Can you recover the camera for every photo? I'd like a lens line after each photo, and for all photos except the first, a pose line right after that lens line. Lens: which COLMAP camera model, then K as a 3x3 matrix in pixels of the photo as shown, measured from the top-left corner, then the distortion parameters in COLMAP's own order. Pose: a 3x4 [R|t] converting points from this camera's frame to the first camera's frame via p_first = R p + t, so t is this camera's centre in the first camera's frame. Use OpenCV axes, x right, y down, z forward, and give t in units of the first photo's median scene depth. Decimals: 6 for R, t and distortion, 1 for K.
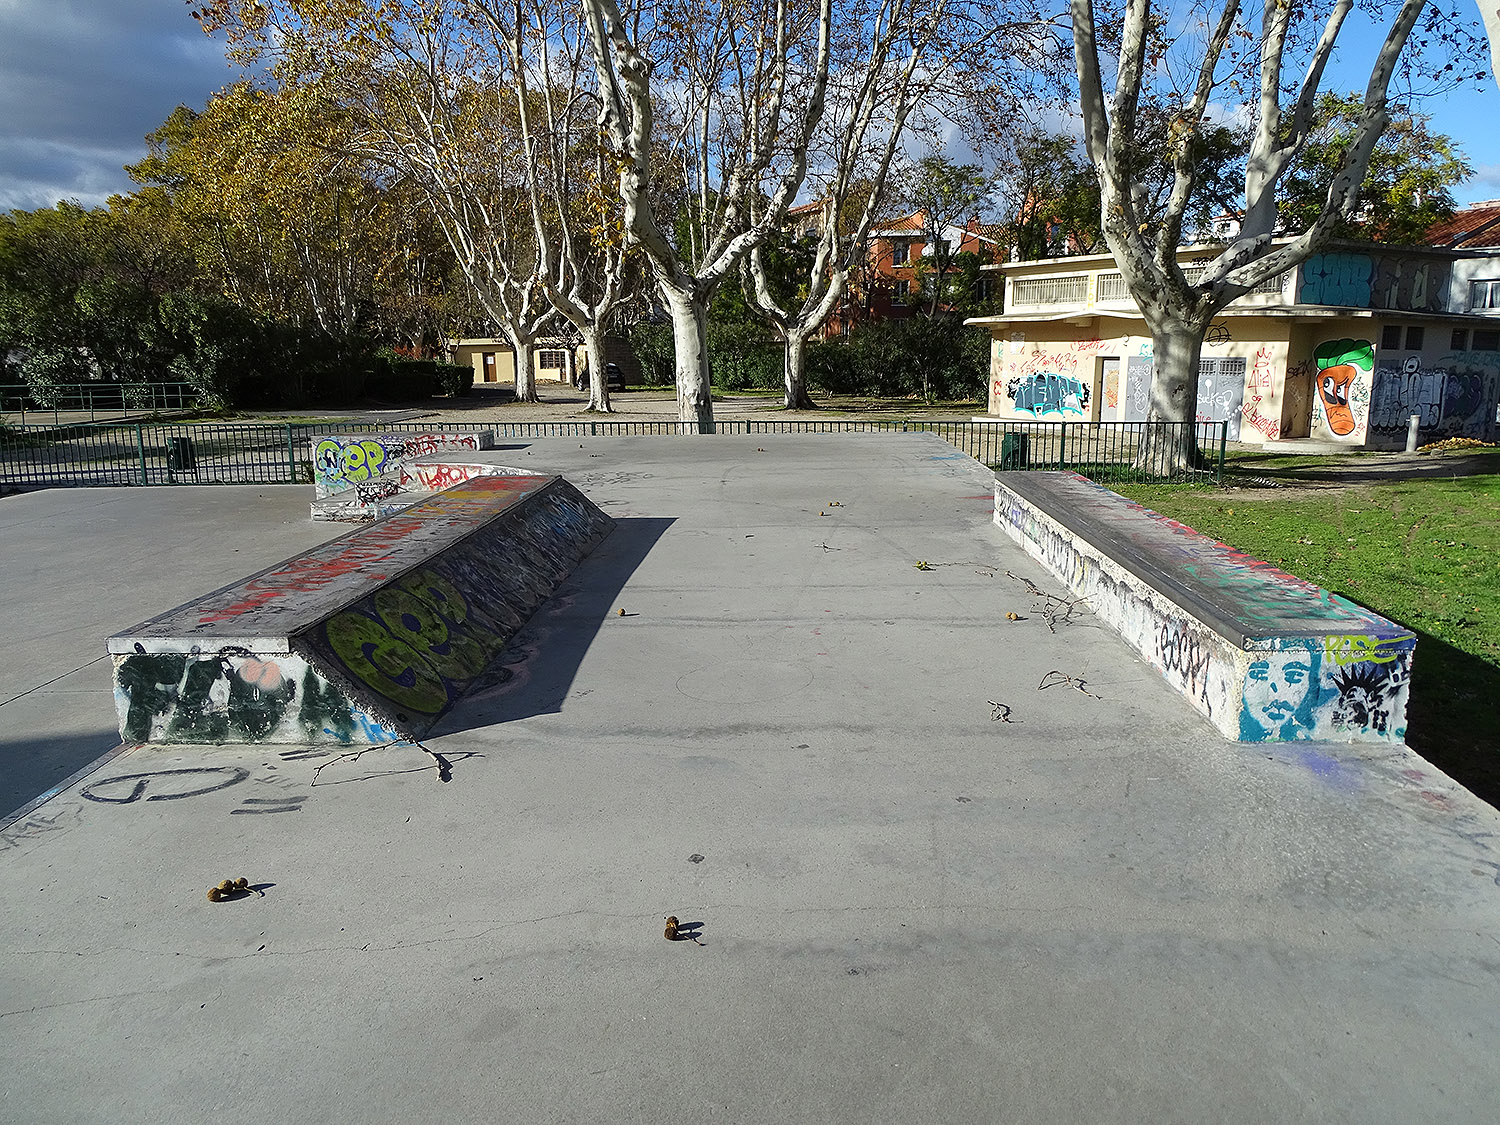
lens RADIAL K [[1059.3, 0, 750.0], [0, 1059.3, 562.5], [0, 0, 1]] dist [-0.011799, -0.005891]
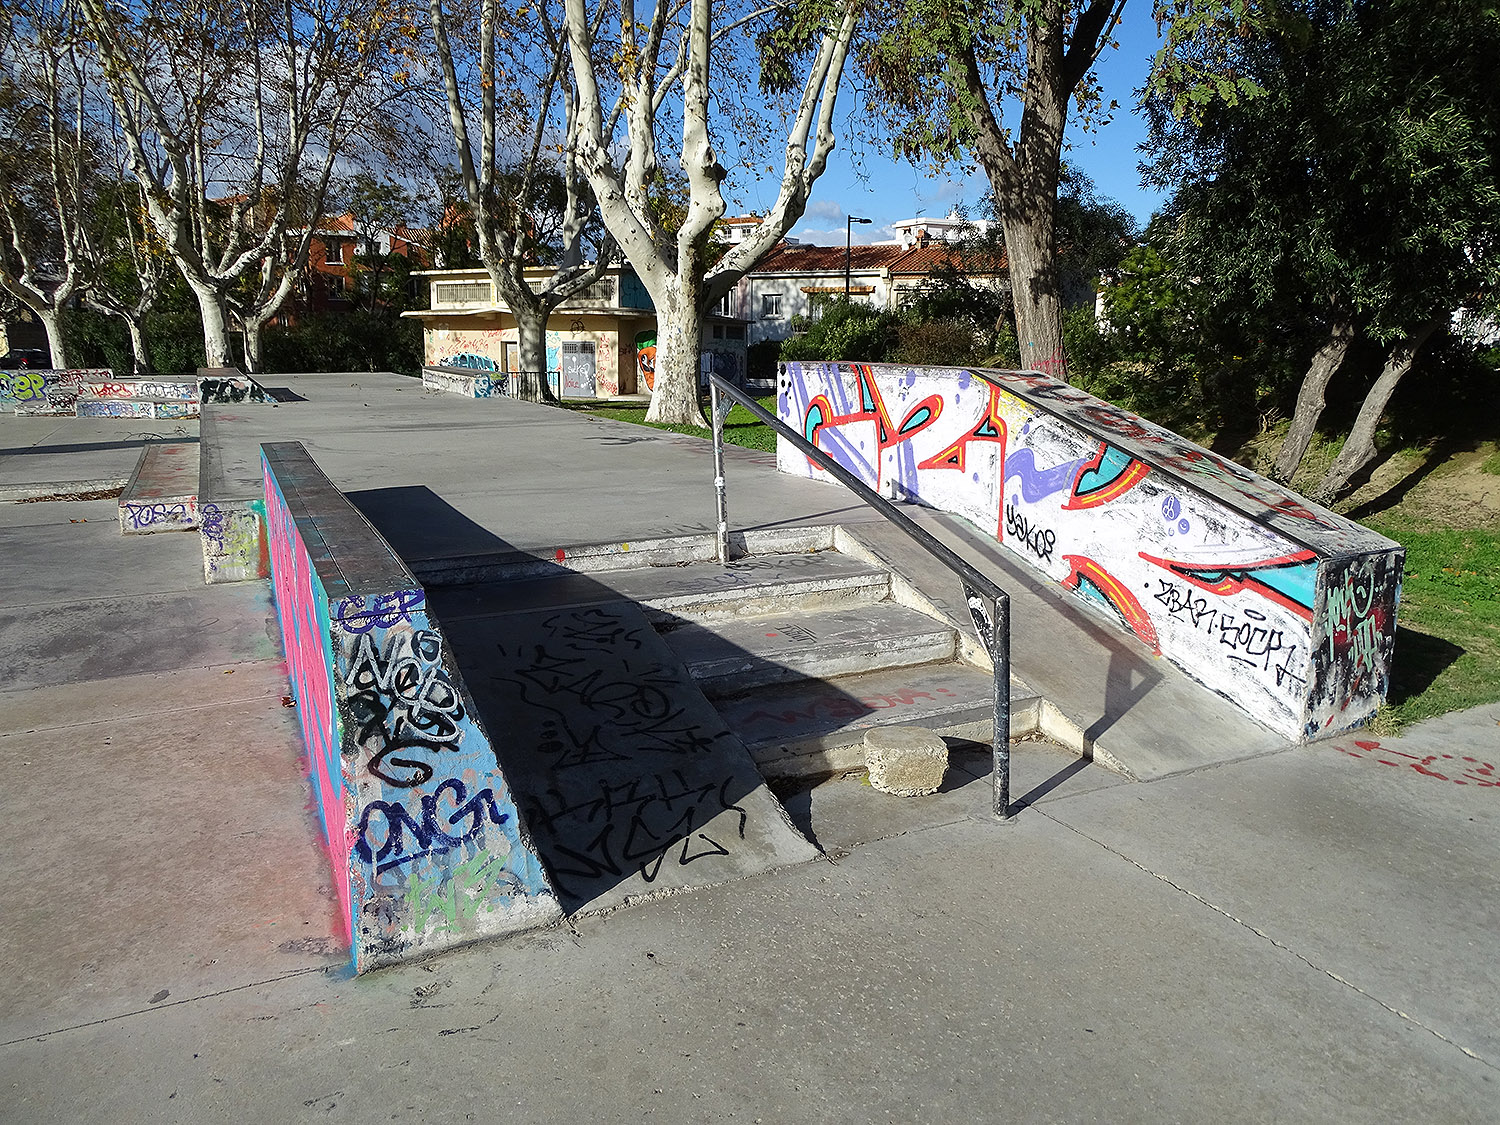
lens RADIAL K [[1046.6, 0, 750.0], [0, 1046.6, 562.5], [0, 0, 1]] dist [0.004531, -0.005480]
pose [[0.871987, -0.087573, 0.481633, -0.095956], [0.085896, 0.995976, 0.025580, 0.109918], [-0.481934, 0.019065, 0.876000, -0.451989]]
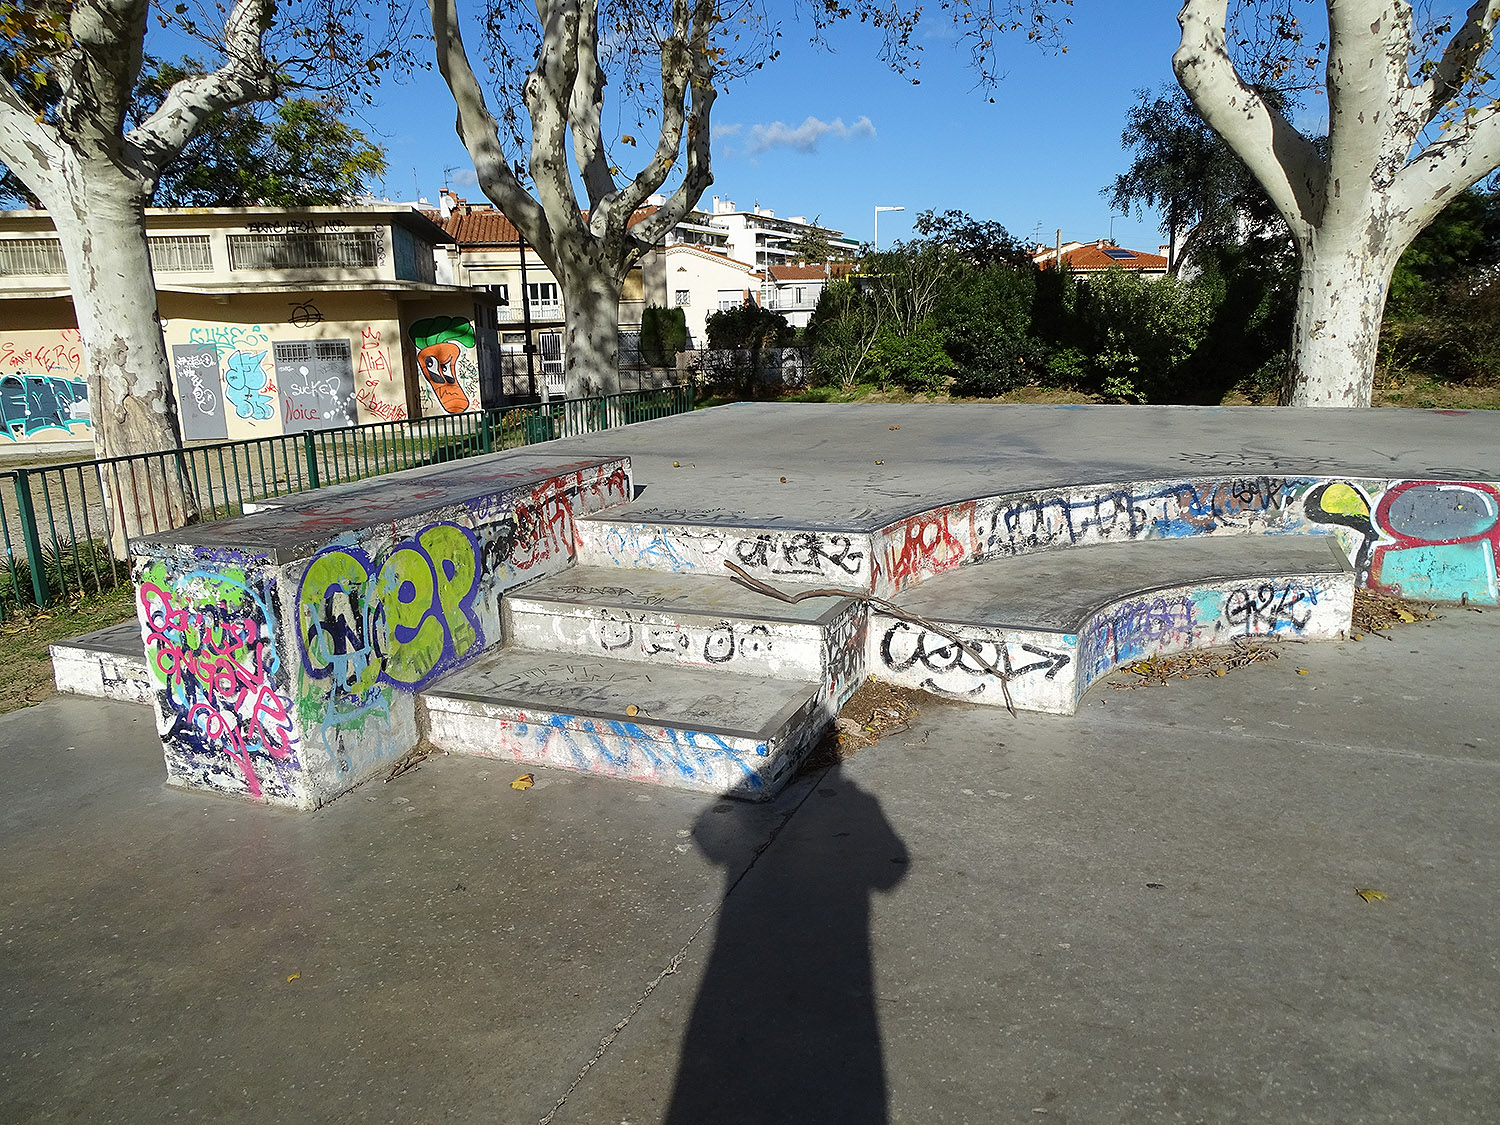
lens RADIAL K [[1074.3, 0, 750.0], [0, 1074.3, 562.5], [0, 0, 1]] dist [-0.031518, -0.001272]
pose [[0.355087, -0.201440, 0.912872, -0.287893], [0.212764, 0.968294, 0.130909, -0.060249], [-0.910299, 0.147743, 0.386688, 0.390057]]
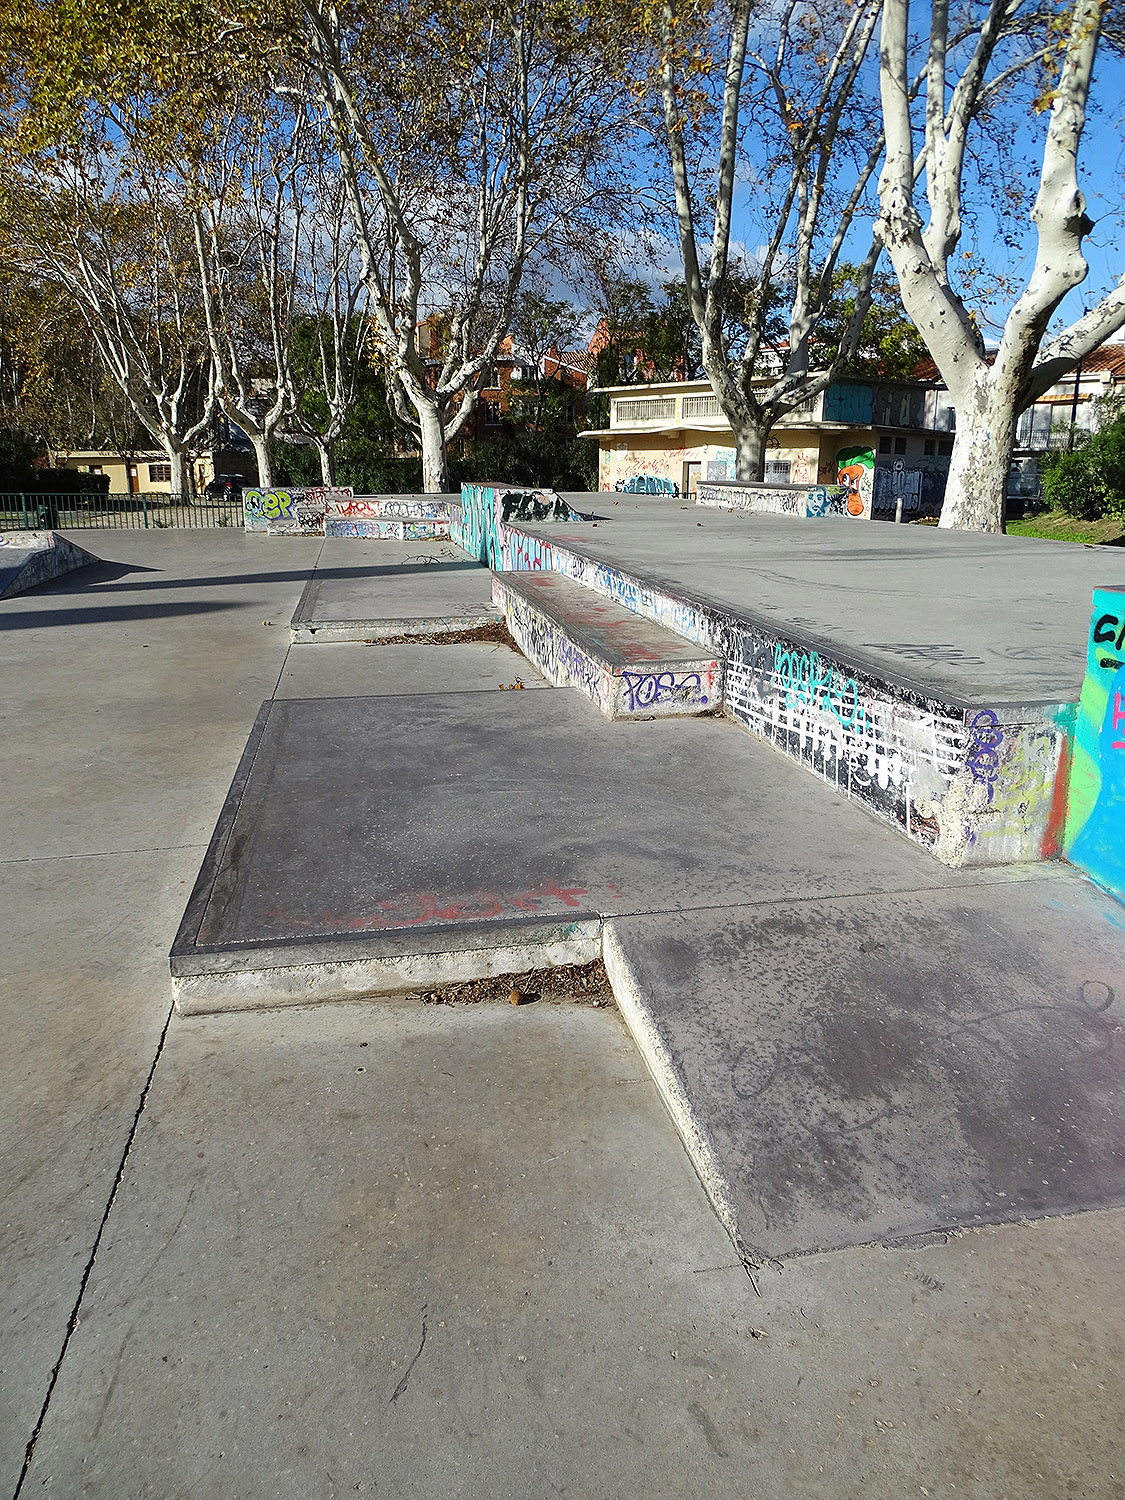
lens RADIAL K [[1046.6, 0, 562.5], [0, 1046.6, 750.0], [0, 0, 1]] dist [0.004531, -0.005480]
pose [[0.973749, -0.053077, 0.221351, -0.152706], [0.039864, 0.997170, 0.063744, 0.089580], [-0.224107, -0.053247, 0.973109, -0.303490]]
